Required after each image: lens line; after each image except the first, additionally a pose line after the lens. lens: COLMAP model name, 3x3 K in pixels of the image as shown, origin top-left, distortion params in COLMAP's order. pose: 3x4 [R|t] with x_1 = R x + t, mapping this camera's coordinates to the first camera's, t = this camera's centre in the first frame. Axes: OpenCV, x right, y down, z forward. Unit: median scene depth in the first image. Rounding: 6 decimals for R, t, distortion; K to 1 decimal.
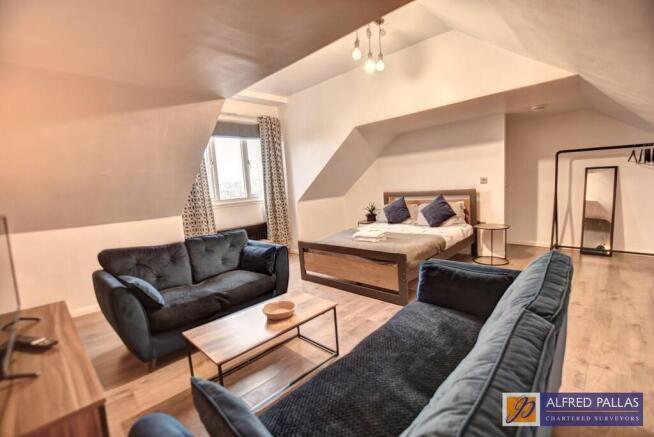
lens RADIAL K [[290.9, 0, 326.5], [0, 290.9, 218.3], [0, 0, 1]] dist [-0.035938, -0.000265]
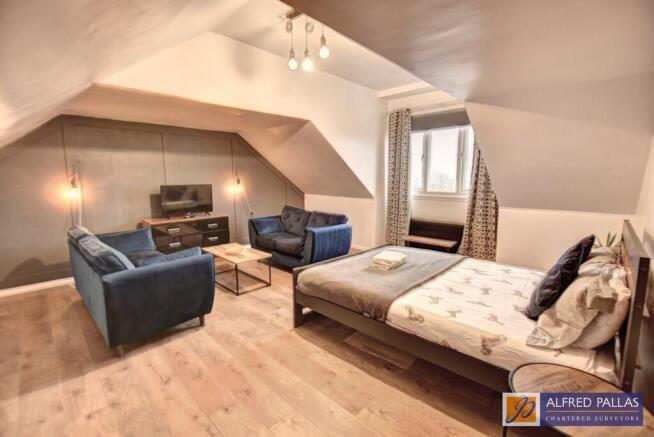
lens RADIAL K [[290.9, 0, 326.9], [0, 290.9, 217.9], [0, 0, 1]] dist [-0.035938, -0.000265]
pose [[0.007450, 0.198592, -0.980054, 1.031807], [-0.114366, 0.973819, 0.196460, -0.208402], [0.993411, 0.110622, 0.029968, 0.968514]]
